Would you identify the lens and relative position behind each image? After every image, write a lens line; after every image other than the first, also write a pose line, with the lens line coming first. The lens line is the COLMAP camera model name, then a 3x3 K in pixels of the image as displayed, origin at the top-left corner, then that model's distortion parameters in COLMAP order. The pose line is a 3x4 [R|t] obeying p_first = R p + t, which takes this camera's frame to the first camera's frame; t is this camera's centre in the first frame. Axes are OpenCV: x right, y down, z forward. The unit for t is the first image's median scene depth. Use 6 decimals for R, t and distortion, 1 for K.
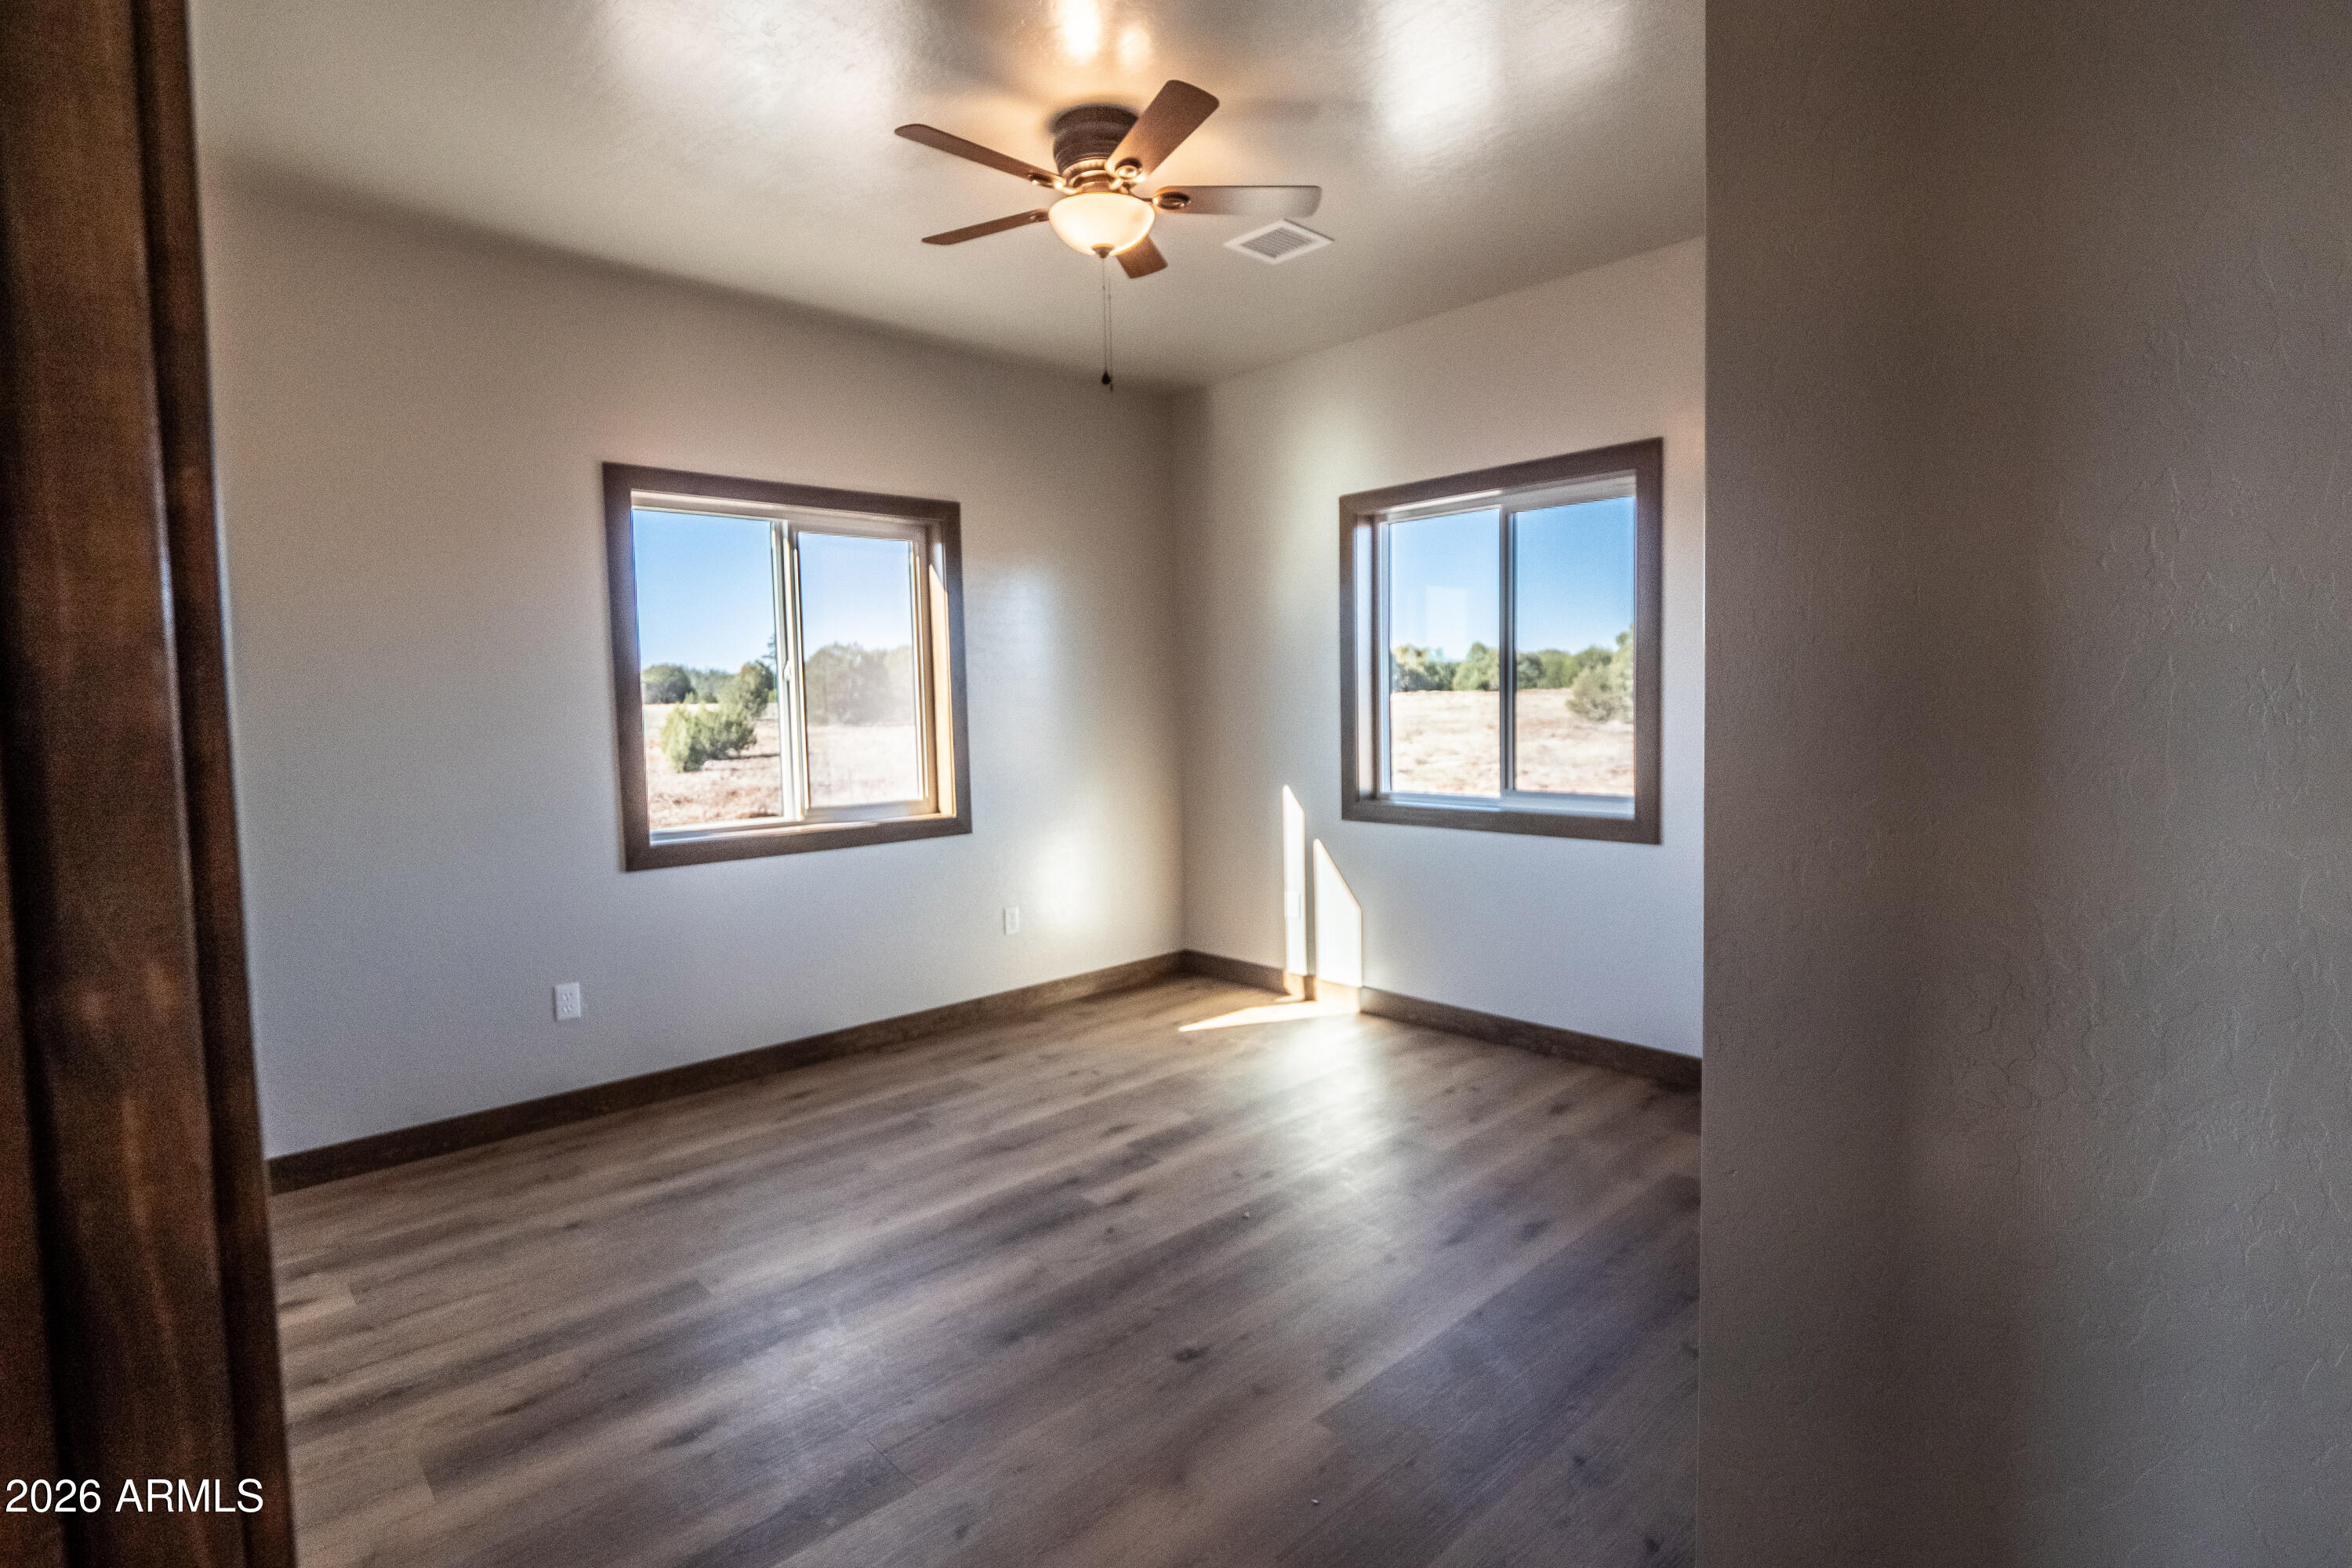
lens RADIAL K [[1152.7, 0, 1181.8], [0, 1152.7, 766.1], [0, 0, 1]] dist [0.001967, -0.011256]
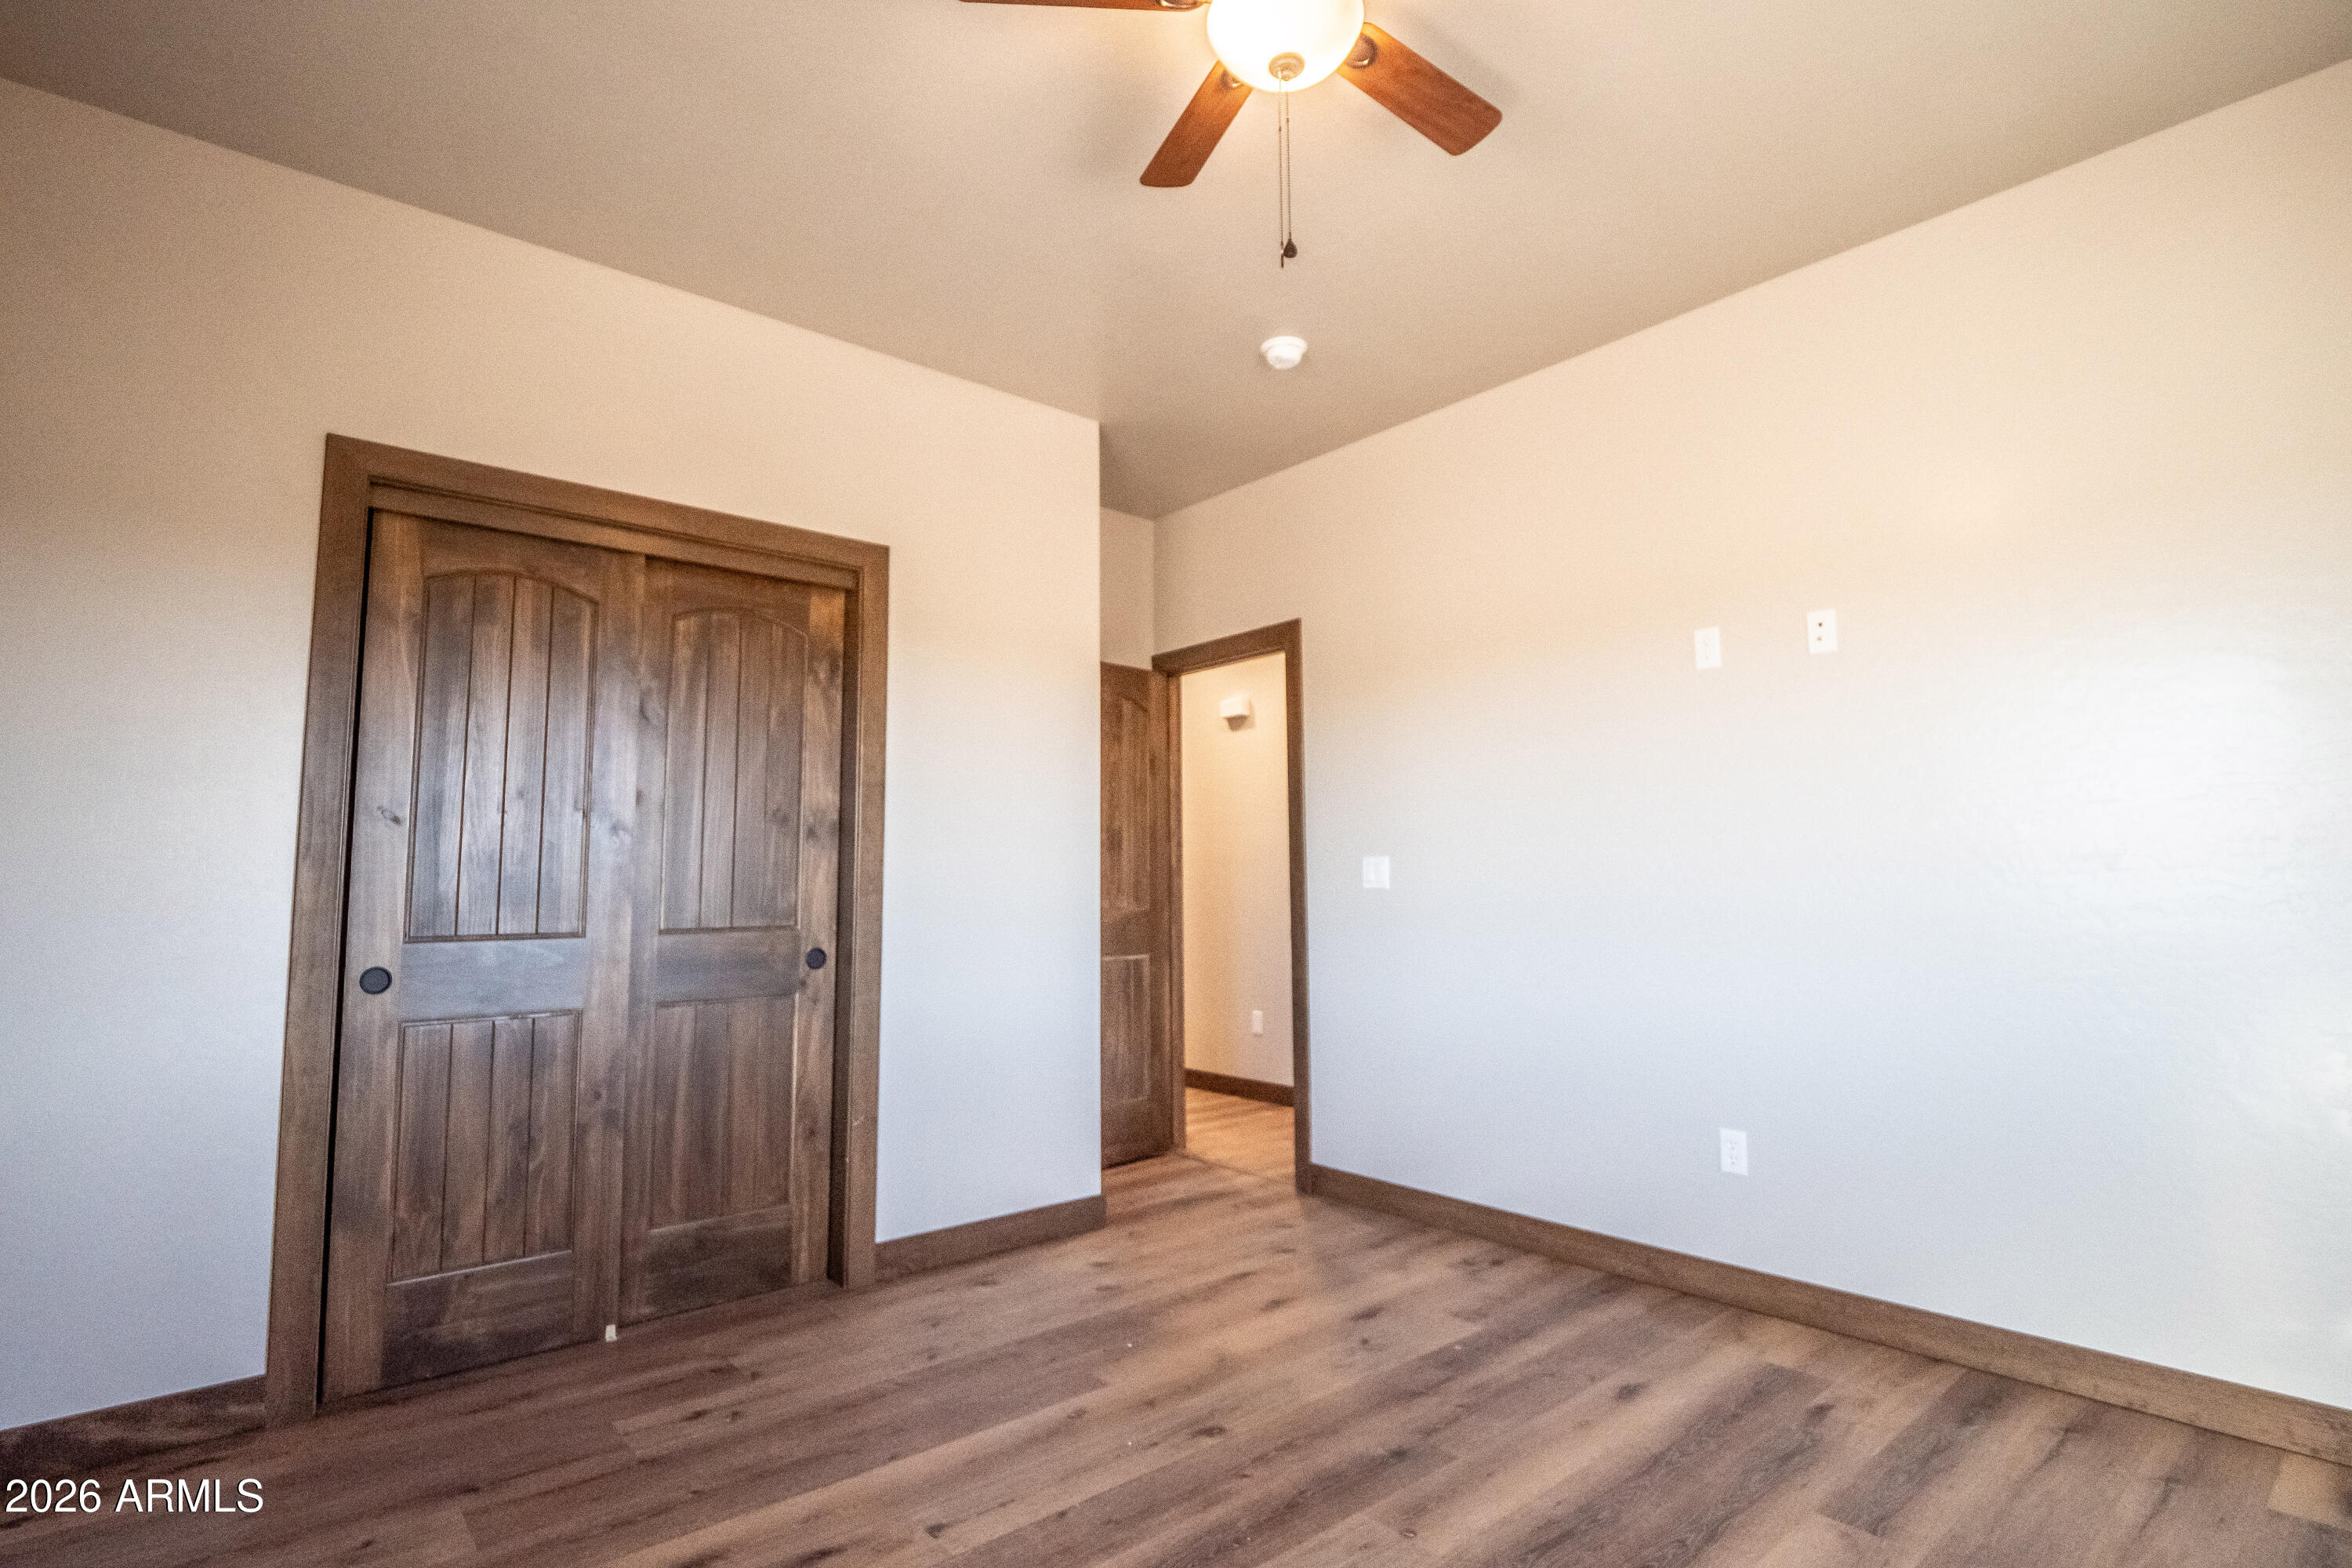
lens RADIAL K [[1152.7, 0, 1181.8], [0, 1152.7, 766.1], [0, 0, 1]] dist [0.001967, -0.011256]
pose [[-0.999027, 0.016943, 0.040723, -0.019005], [0.015974, 0.999585, -0.023983, -0.040940], [-0.041112, -0.023309, -0.998883, 1.976160]]
